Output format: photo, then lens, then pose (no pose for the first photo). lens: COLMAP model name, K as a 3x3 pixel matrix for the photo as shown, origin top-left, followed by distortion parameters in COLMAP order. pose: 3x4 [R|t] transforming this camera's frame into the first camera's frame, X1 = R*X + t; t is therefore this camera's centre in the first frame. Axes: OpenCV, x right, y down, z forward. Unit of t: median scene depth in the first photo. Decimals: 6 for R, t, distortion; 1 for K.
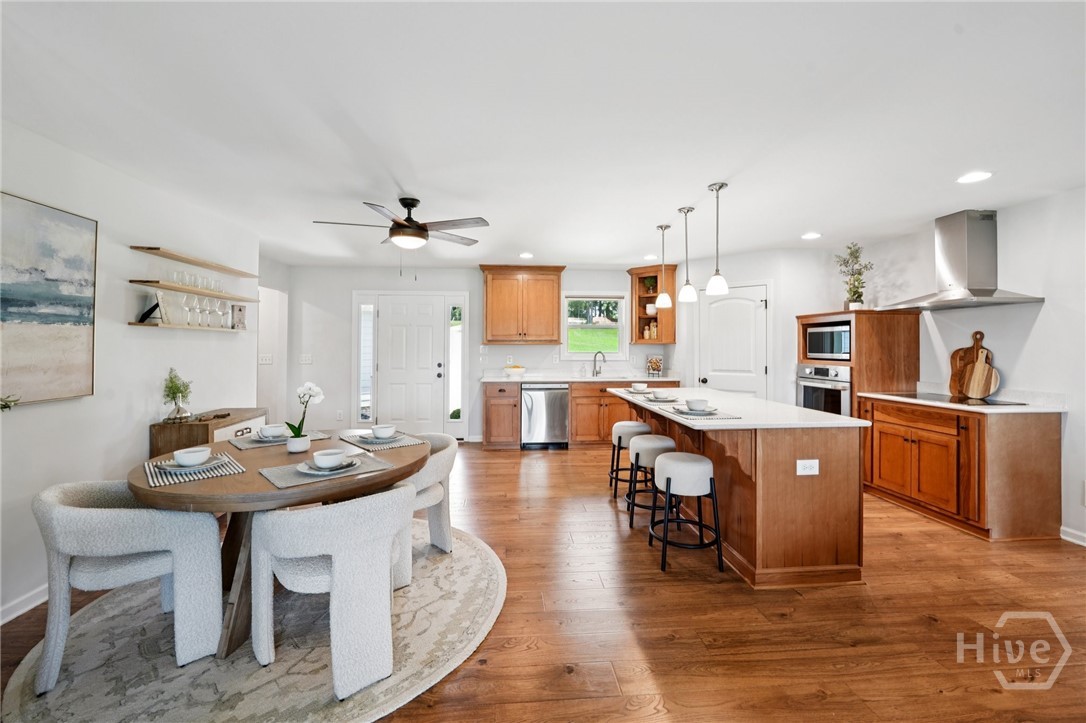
lens RADIAL K [[445.5, 0, 536.8], [0, 445.5, 343.9], [0, 0, 1]] dist [-0.014208, -0.000285]
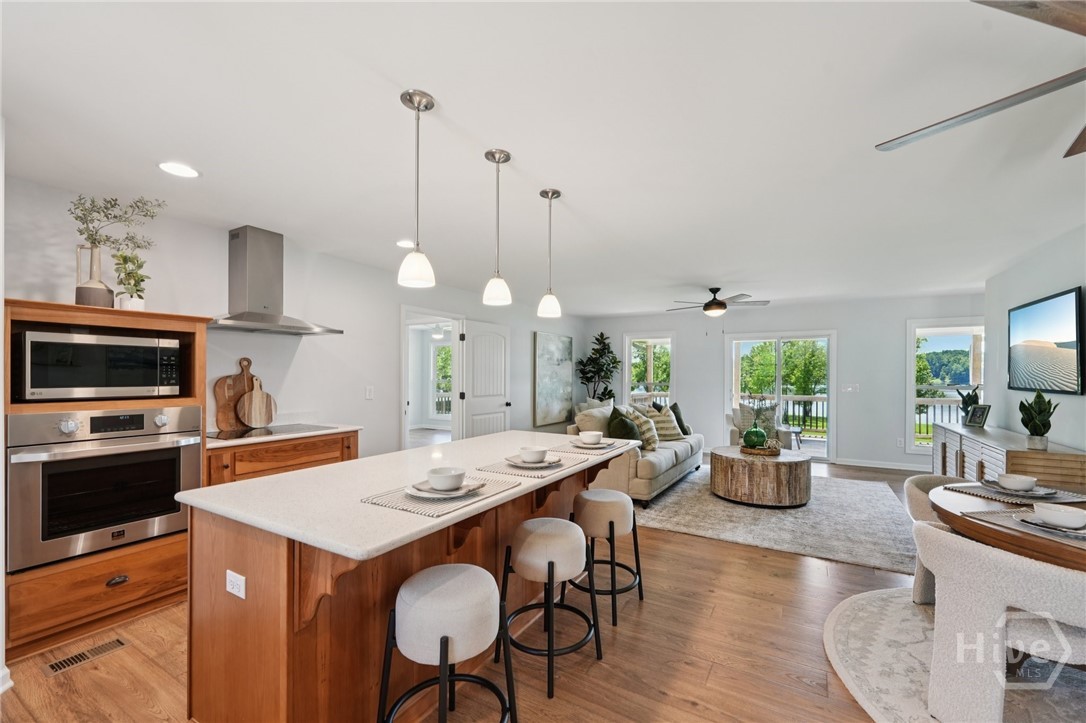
lens RADIAL K [[449.8, 0, 550.0], [0, 449.8, 376.9], [0, 0, 1]] dist [-0.001361, -0.000199]
pose [[-0.826328, -0.007222, 0.563142, -0.072085], [-0.007777, 0.999969, 0.001412, 0.005069], [-0.563135, -0.003212, -0.826359, 1.249472]]
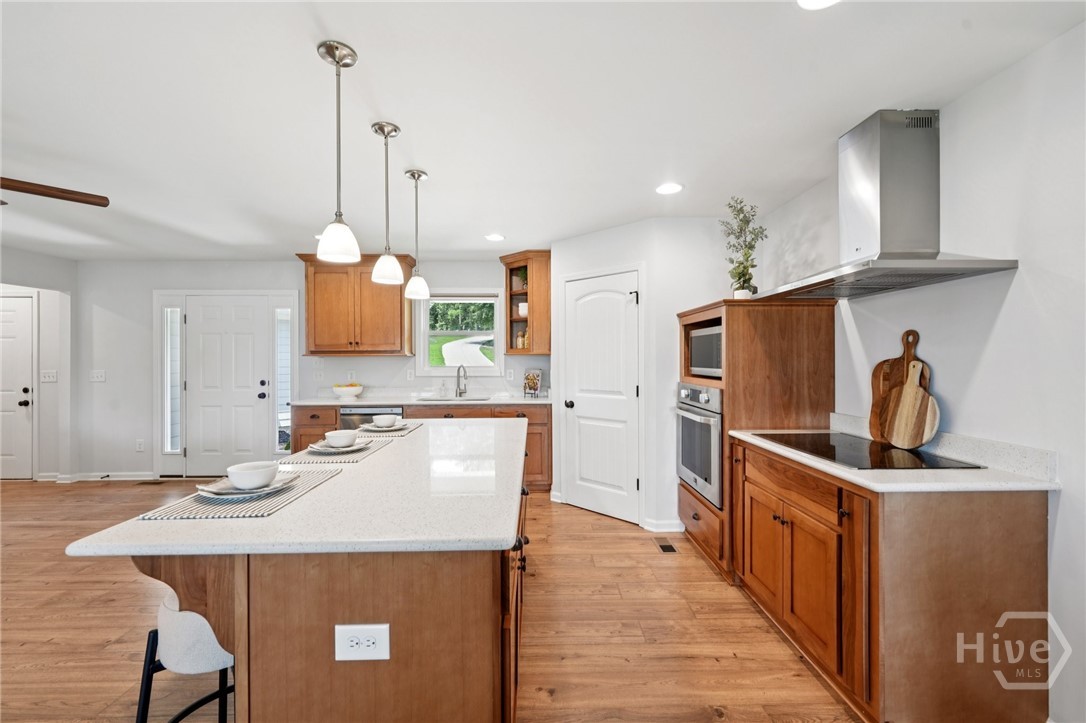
lens RADIAL K [[443.0, 0, 544.5], [0, 443.0, 358.9], [0, 0, 1]] dist [-0.000922, -0.000300]
pose [[0.998912, -0.004772, -0.046395, 0.485154], [0.005128, 0.999958, 0.007566, 0.001919], [0.046357, -0.007795, 0.998895, 0.350144]]
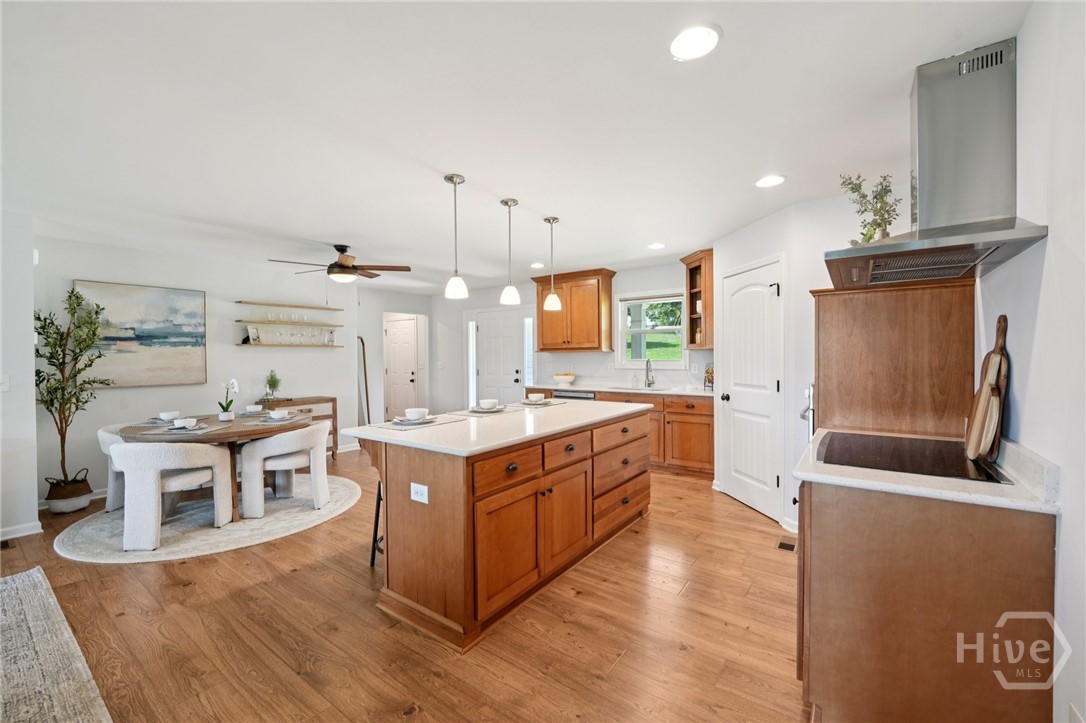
lens RADIAL K [[437.6, 0, 543.0], [0, 437.6, 361.5], [0, 0, 1]] dist [-0.013365, -0.000087]
pose [[0.766450, 0.001695, -0.642302, 0.809949], [0.013082, 0.999748, 0.018248, 0.004662], [0.642171, -0.022389, 0.766234, 0.302020]]
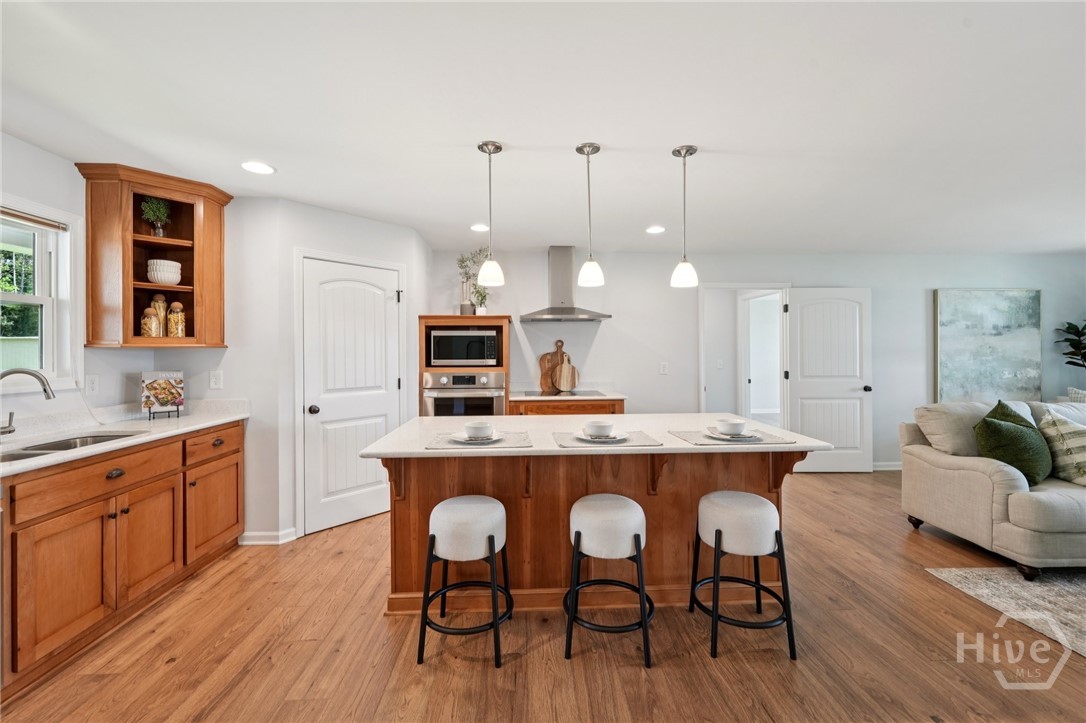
lens RADIAL K [[451.0, 0, 543.7], [0, 451.0, 351.5], [0, 0, 1]] dist [0.000612, -0.000157]
pose [[0.021407, -0.000372, 0.999771, -0.296845], [-0.001678, 0.999999, 0.000408, 0.004358], [-0.999769, -0.001687, 0.021406, 0.889837]]
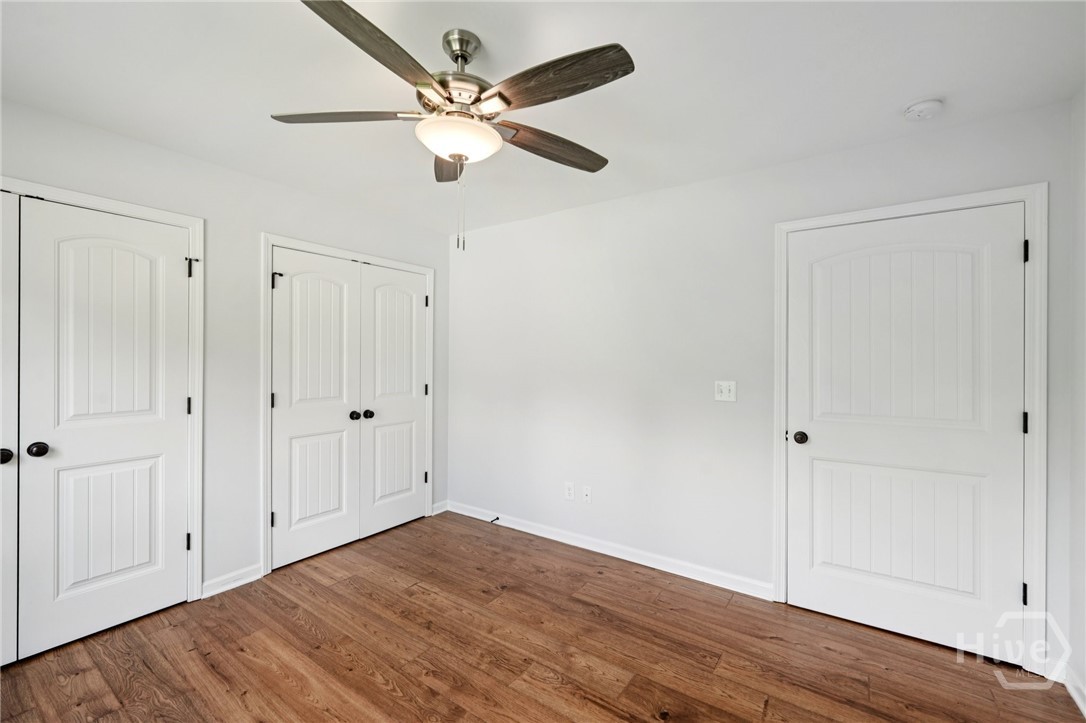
lens RADIAL K [[443.0, 0, 544.5], [0, 443.0, 358.9], [0, 0, 1]] dist [-0.000922, -0.000300]
pose [[-0.781093, -0.004197, 0.624400, 0.027457], [-0.009083, 0.999948, -0.004641, -0.001101], [-0.624349, -0.009296, -0.781091, 0.980399]]
